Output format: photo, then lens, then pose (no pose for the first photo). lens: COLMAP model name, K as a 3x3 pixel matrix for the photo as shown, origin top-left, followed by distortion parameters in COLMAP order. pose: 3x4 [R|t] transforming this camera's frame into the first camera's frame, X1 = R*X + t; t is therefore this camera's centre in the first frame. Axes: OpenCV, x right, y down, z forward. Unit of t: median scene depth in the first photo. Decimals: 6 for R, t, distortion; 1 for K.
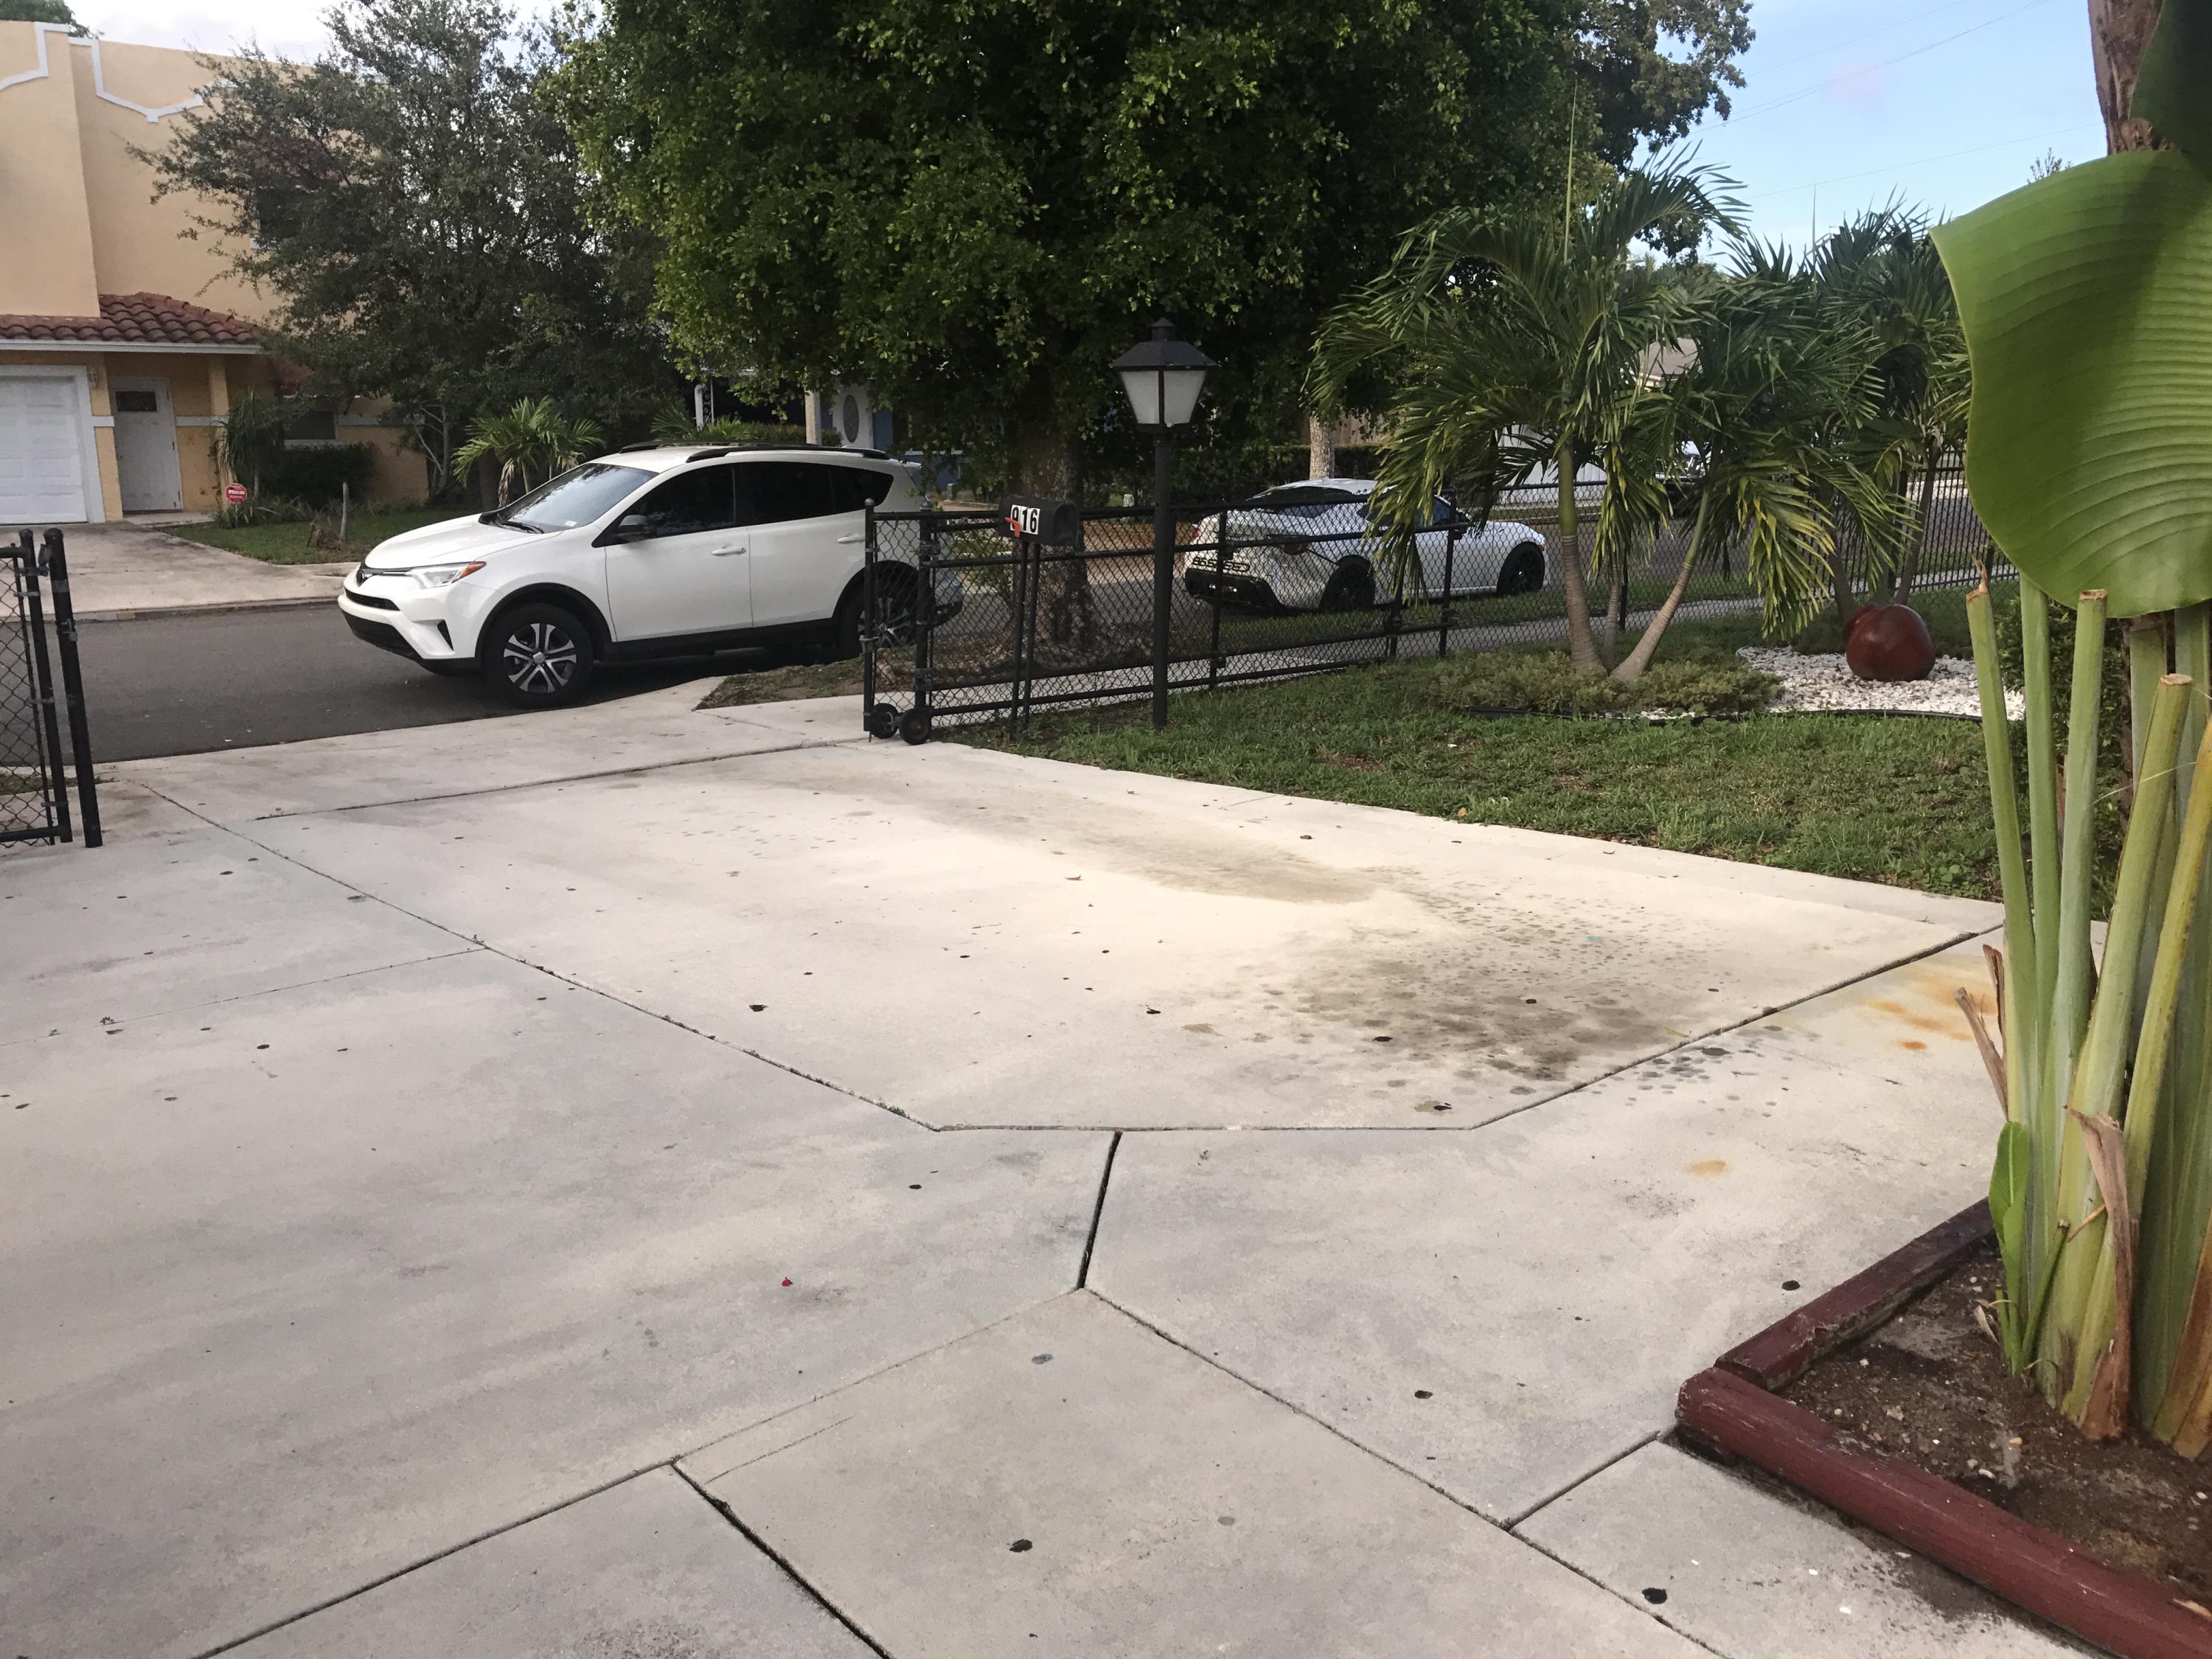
lens RADIAL K [[1828.8, 0, 1100.3], [0, 1828.8, 820.9], [0, 0, 1]] dist [0.063333, -0.097460]
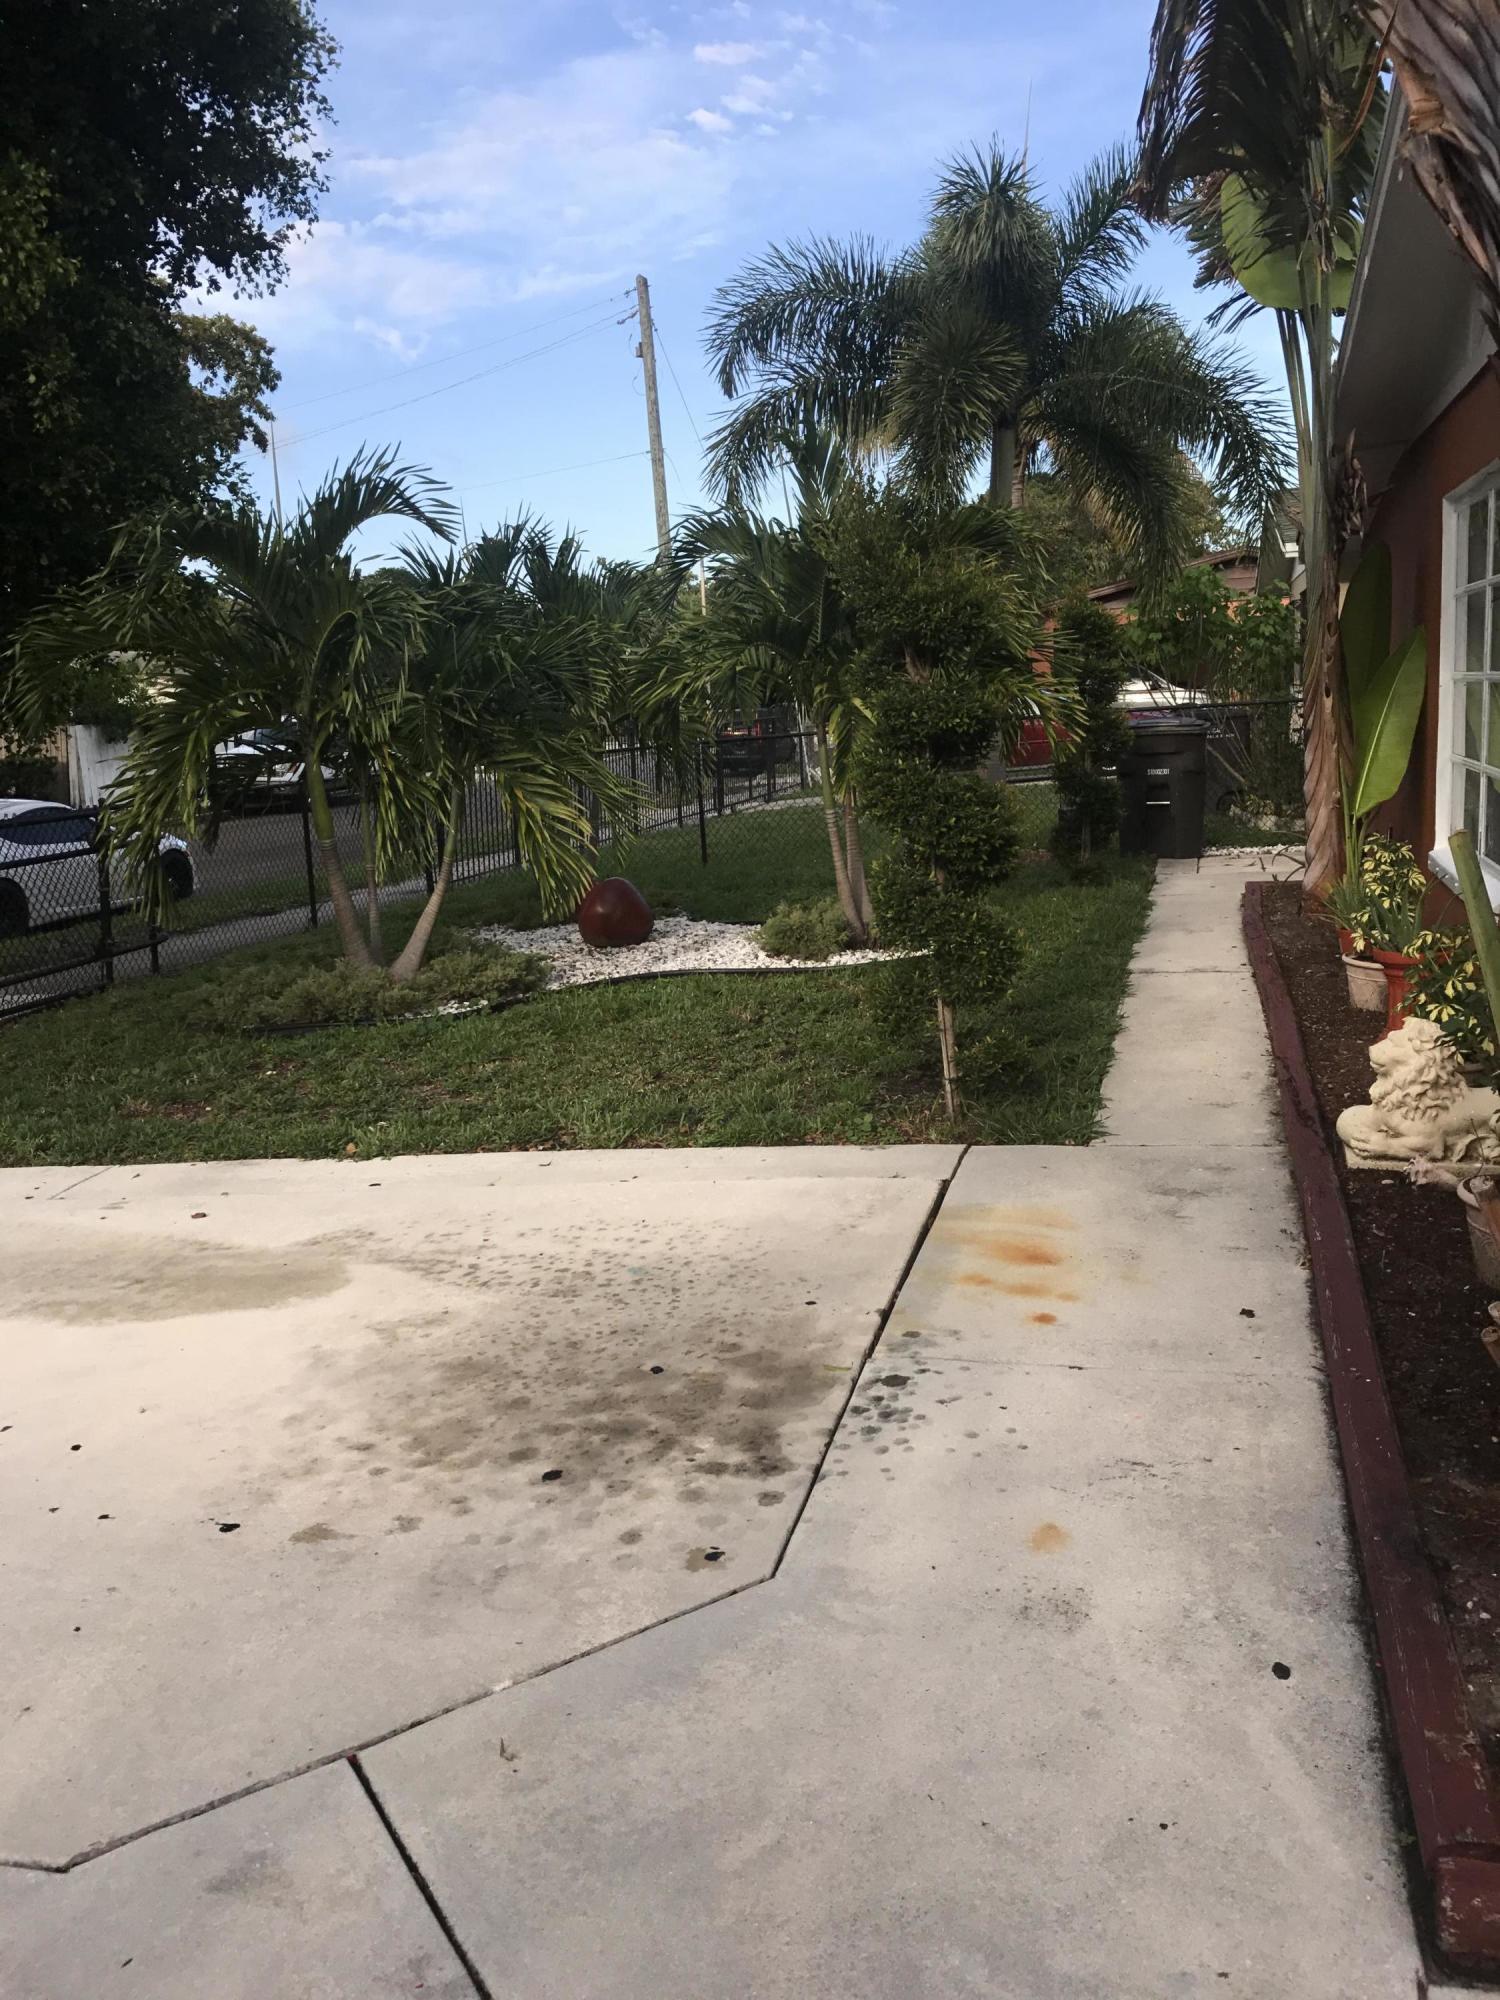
lens RADIAL K [[1653.5, 0, 757.6], [0, 1653.5, 1008.7], [0, 0, 1]] dist [0.063333, -0.097460]
pose [[0.811958, -0.144486, 0.565550, -0.074860], [0.171657, 0.985143, 0.005235, -0.033948], [-0.557904, 0.092830, 0.824697, 0.162876]]
